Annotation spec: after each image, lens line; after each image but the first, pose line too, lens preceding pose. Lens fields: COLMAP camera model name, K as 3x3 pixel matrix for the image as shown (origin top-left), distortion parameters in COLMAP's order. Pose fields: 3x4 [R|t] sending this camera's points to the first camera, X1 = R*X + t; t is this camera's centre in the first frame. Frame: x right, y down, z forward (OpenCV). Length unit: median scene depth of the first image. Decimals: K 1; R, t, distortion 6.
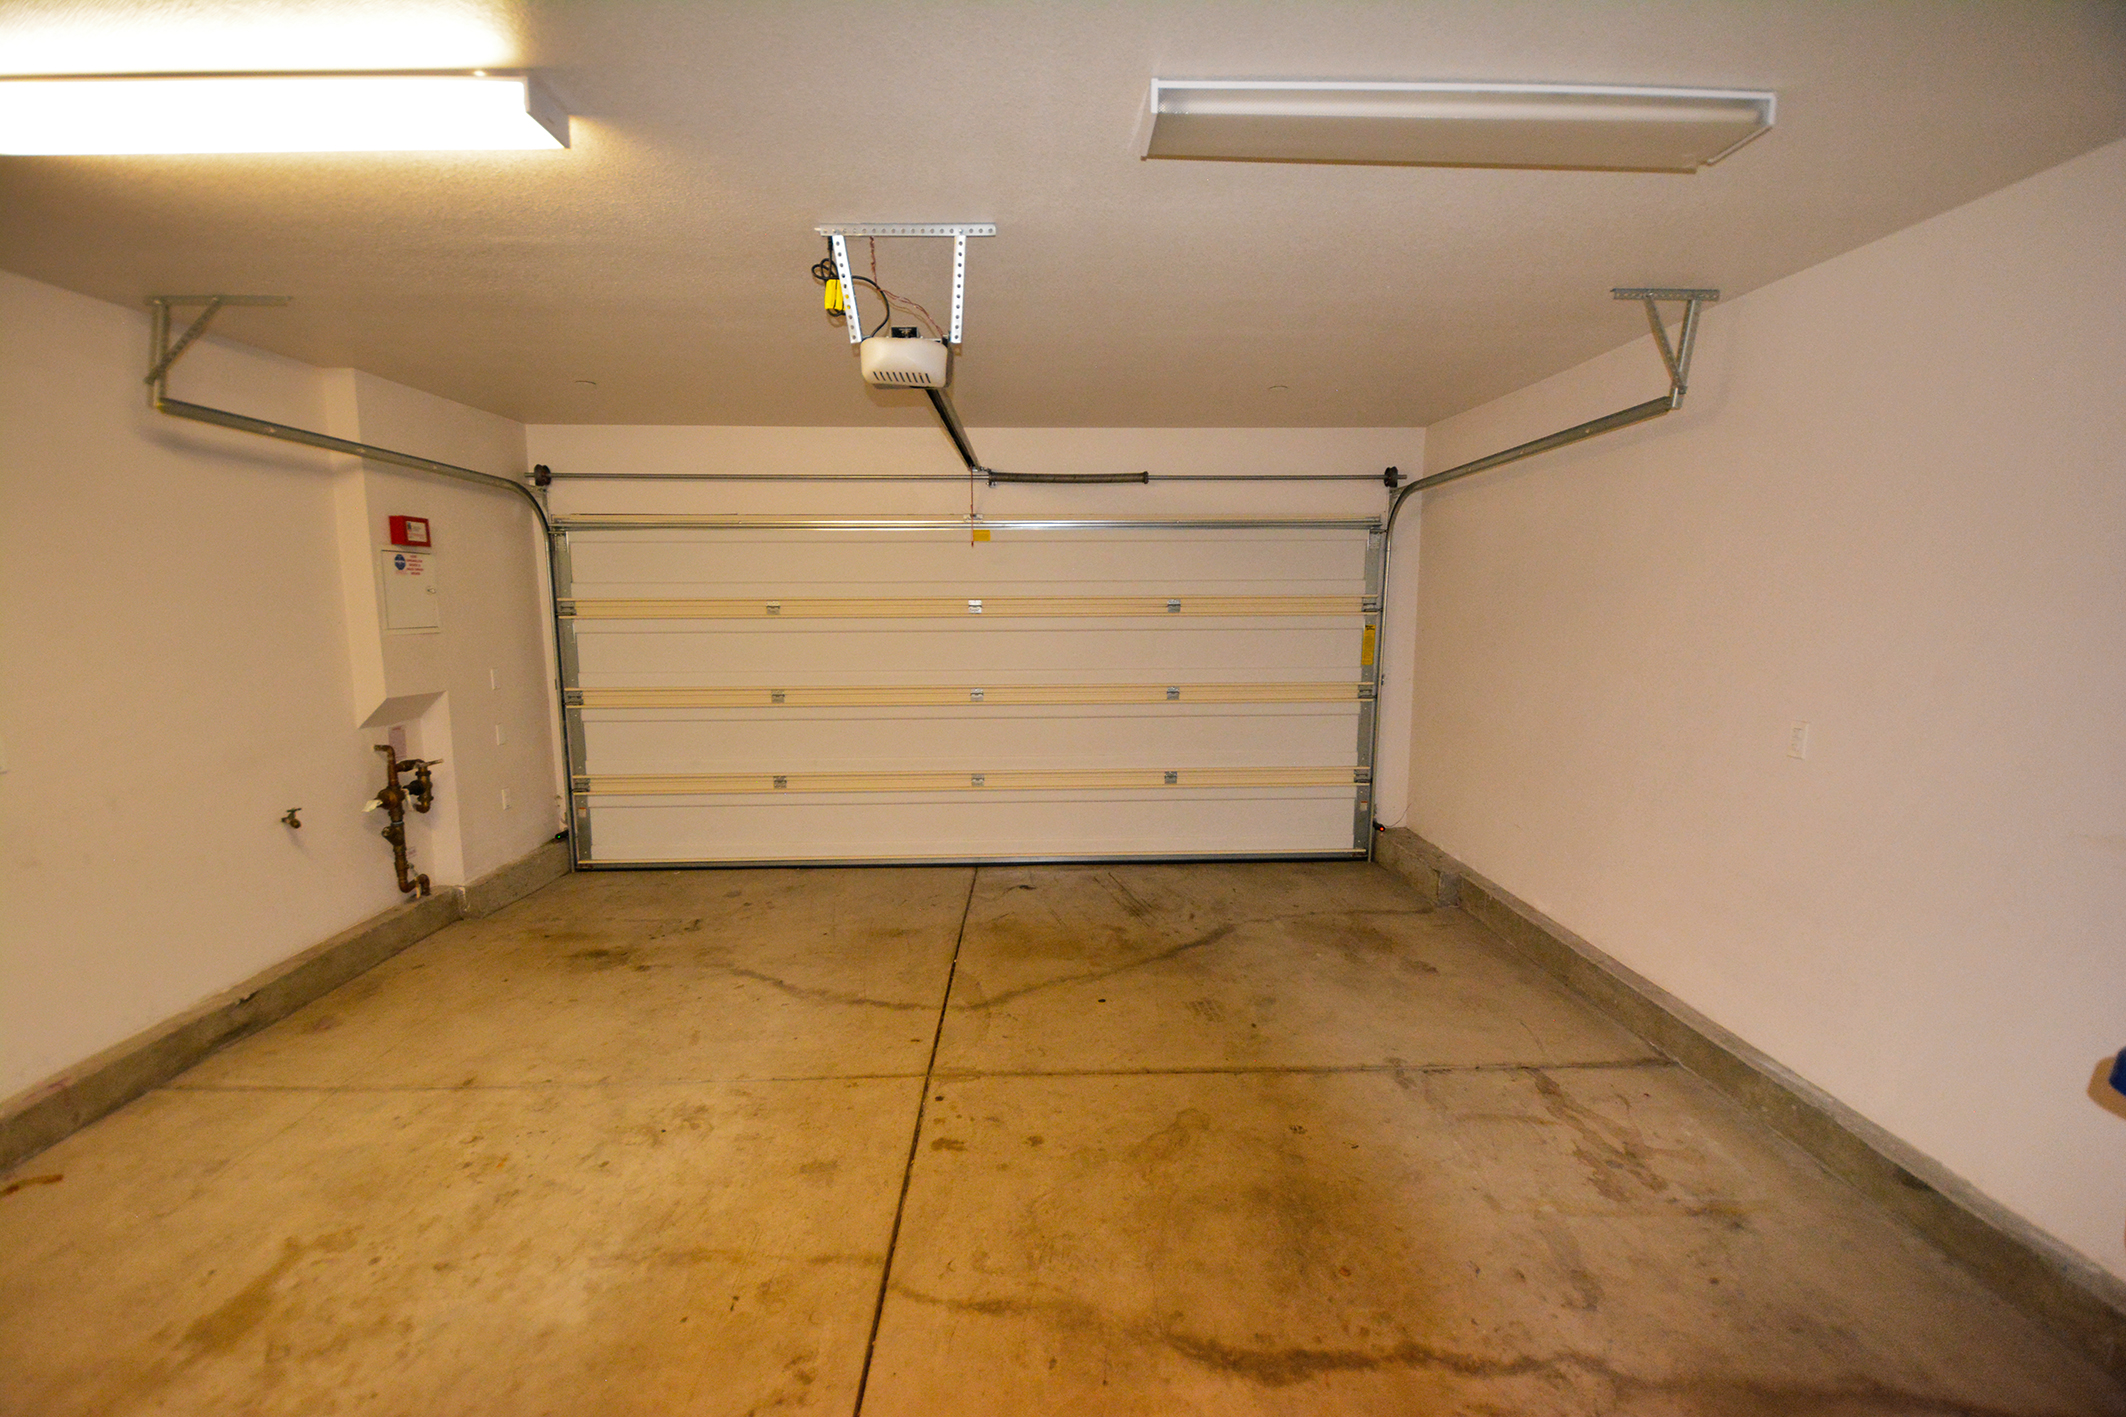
lens RADIAL K [[920.2, 0, 1066.0], [0, 920.2, 720.3], [0, 0, 1]] dist [0.023876, -0.028497]
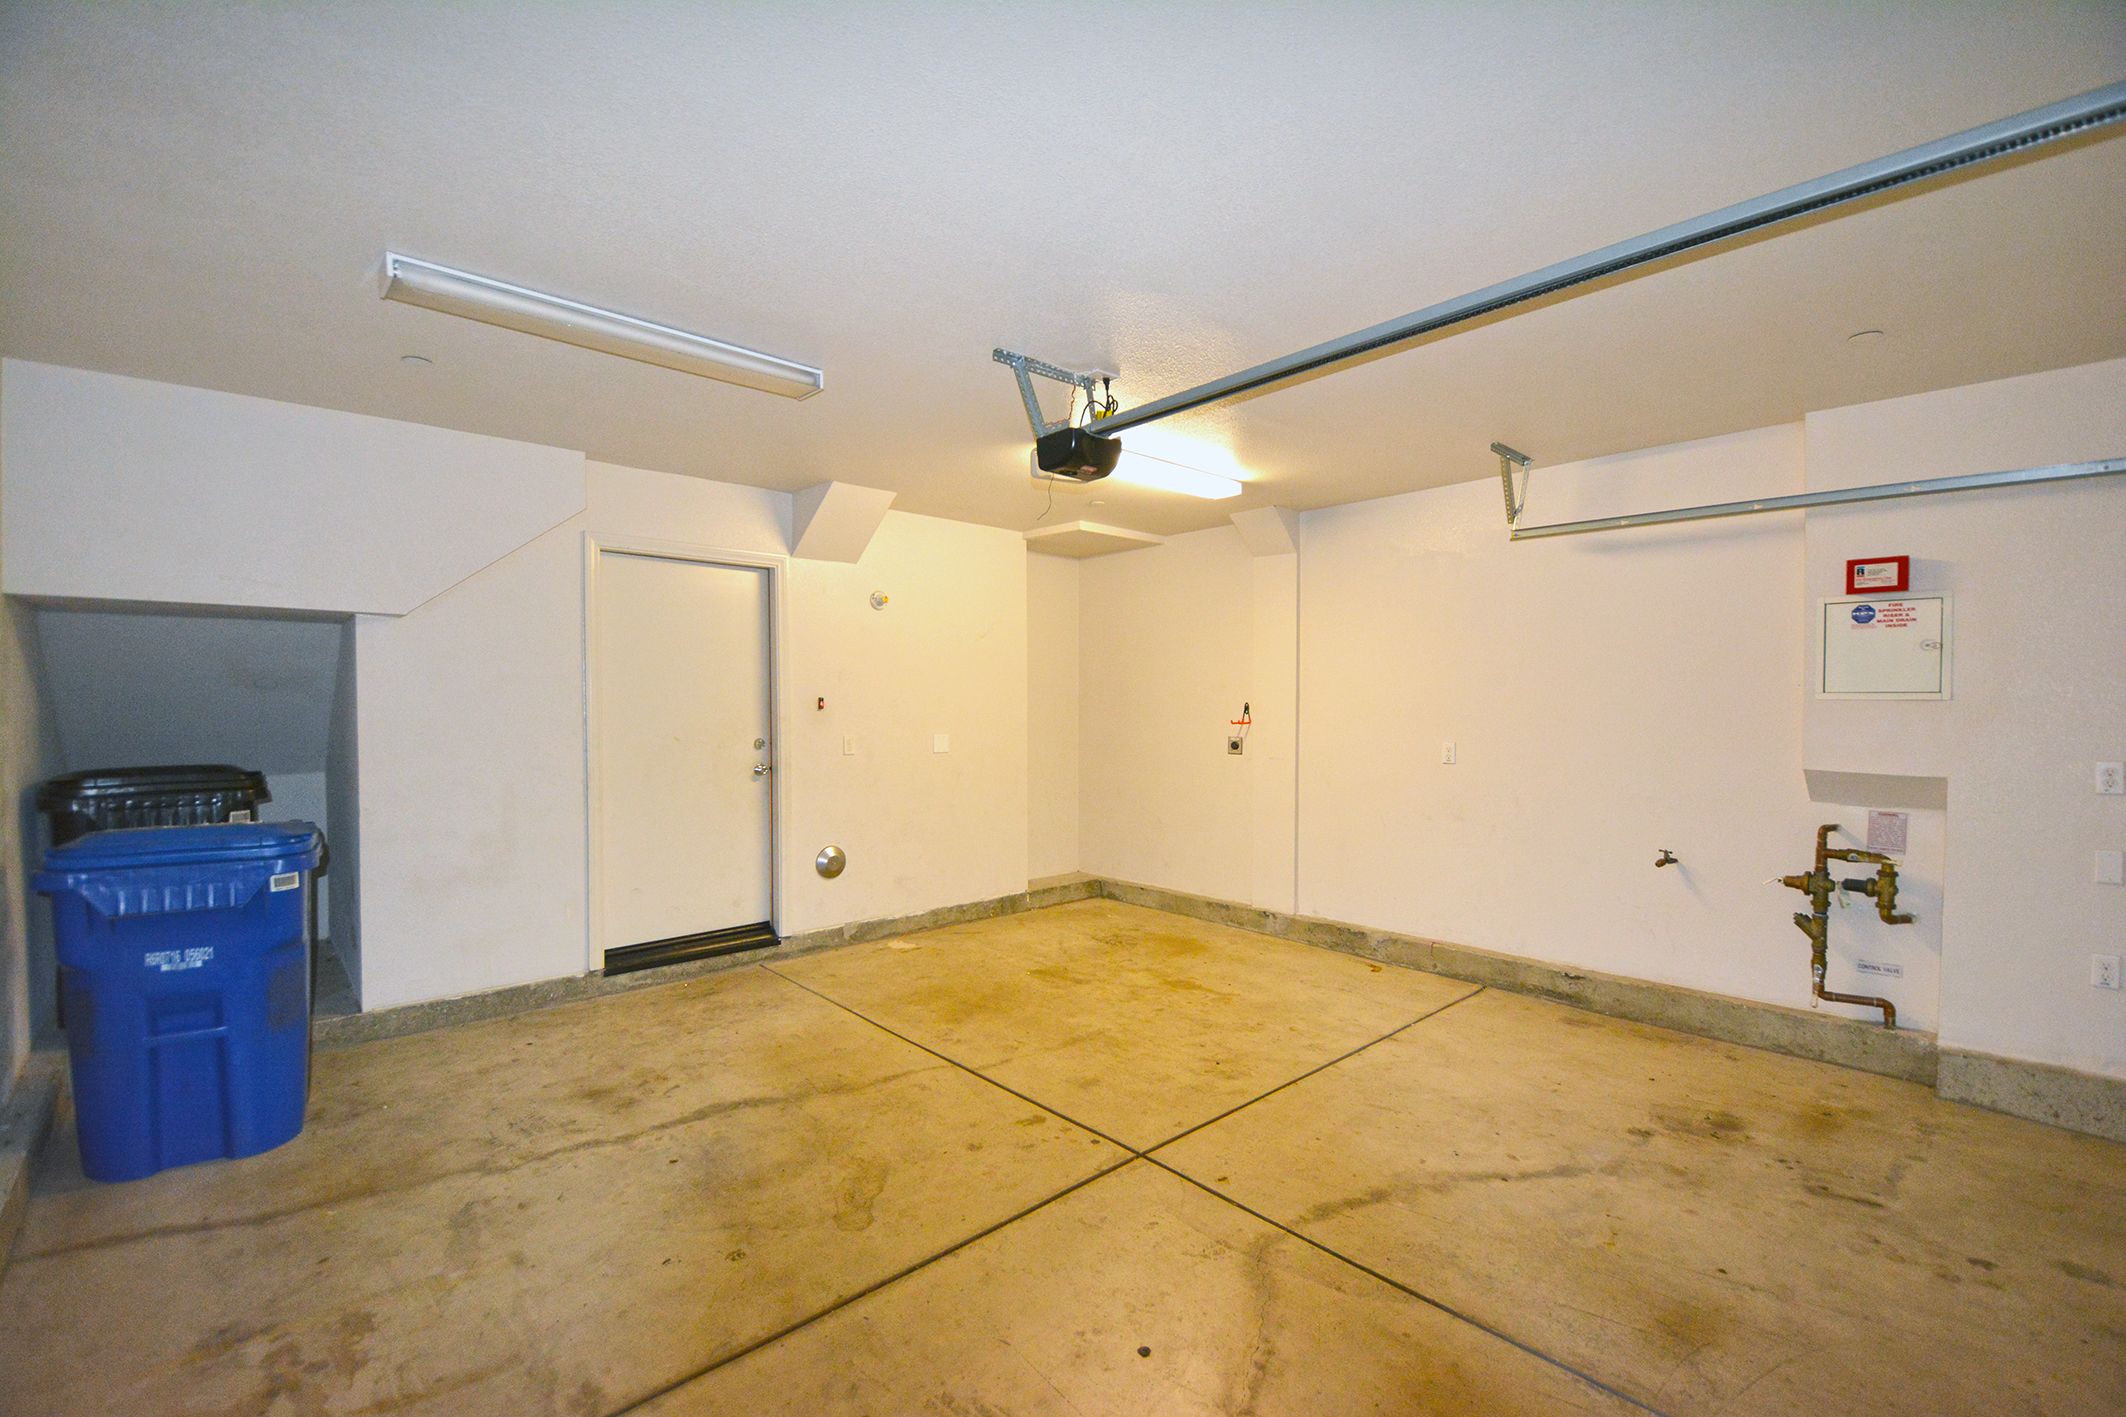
lens RADIAL K [[920.2, 0, 1066.0], [0, 920.2, 720.3], [0, 0, 1]] dist [0.023876, -0.028497]
pose [[-0.757637, 0.014681, -0.652511, 0.454944], [-0.085064, 0.988999, 0.121020, -0.138883], [0.647109, 0.147195, -0.748053, 1.409069]]
